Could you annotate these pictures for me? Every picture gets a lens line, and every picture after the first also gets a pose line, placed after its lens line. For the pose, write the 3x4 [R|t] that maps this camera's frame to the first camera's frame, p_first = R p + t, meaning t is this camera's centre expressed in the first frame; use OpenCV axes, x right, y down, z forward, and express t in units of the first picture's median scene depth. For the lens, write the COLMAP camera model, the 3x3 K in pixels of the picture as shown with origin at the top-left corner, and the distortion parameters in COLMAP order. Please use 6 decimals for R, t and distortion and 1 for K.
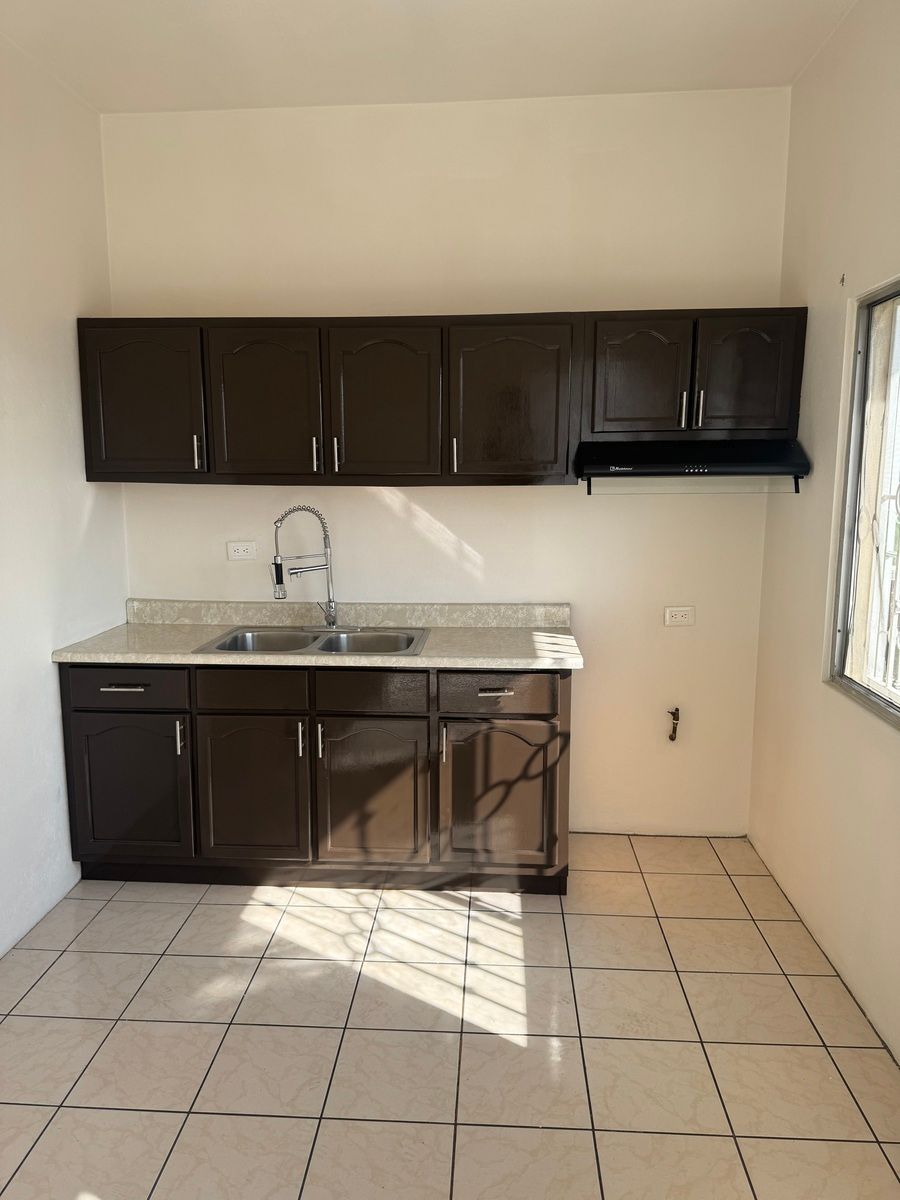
lens RADIAL K [[835.2, 0, 448.5], [0, 835.2, 597.9], [0, 0, 1]] dist [-0.042561, -0.003728]
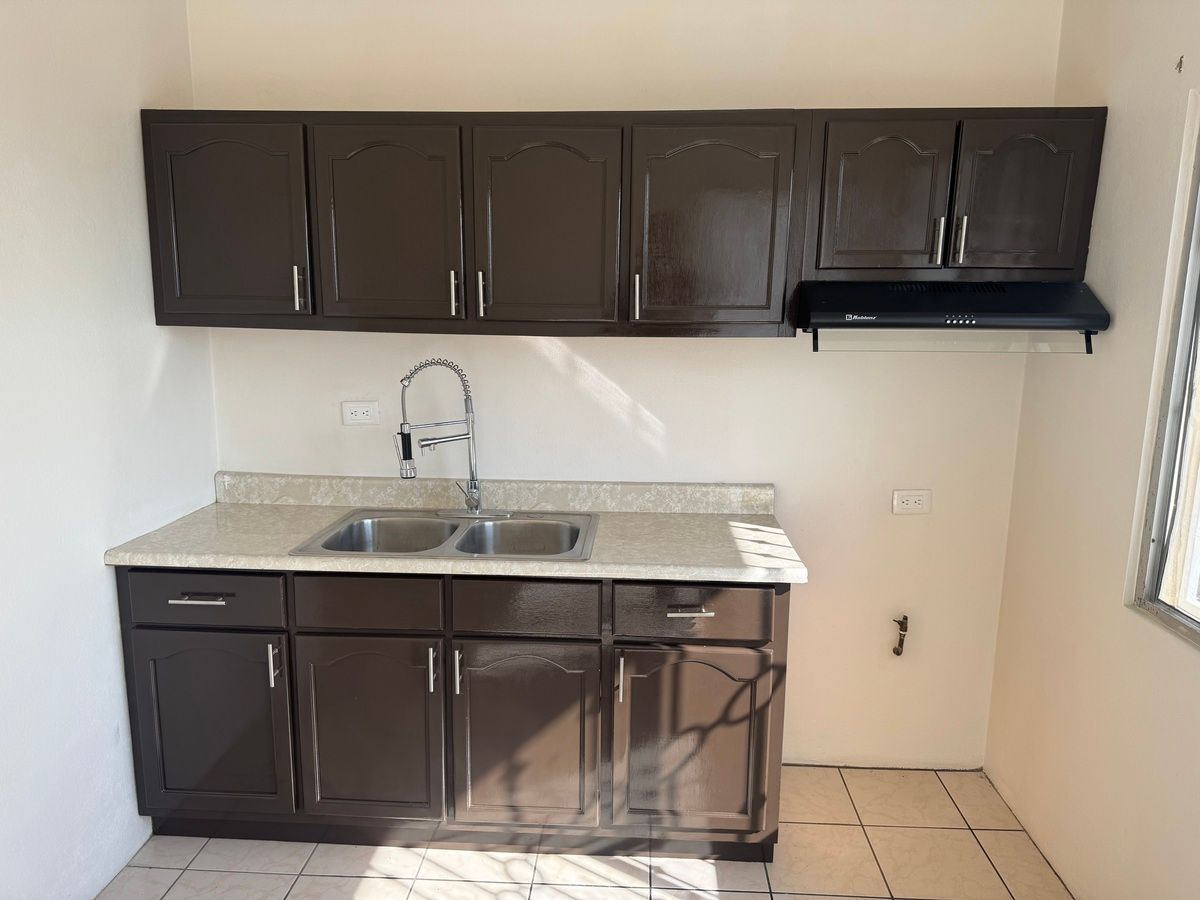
lens RADIAL K [[835.2, 0, 601.0], [0, 835.2, 454.4], [0, 0, 1]] dist [-0.042561, -0.003728]
pose [[0.999889, 0.009633, 0.011362, -0.032443], [-0.009927, 0.999610, 0.026086, -0.046291], [-0.011106, -0.026196, 0.999595, 0.234863]]
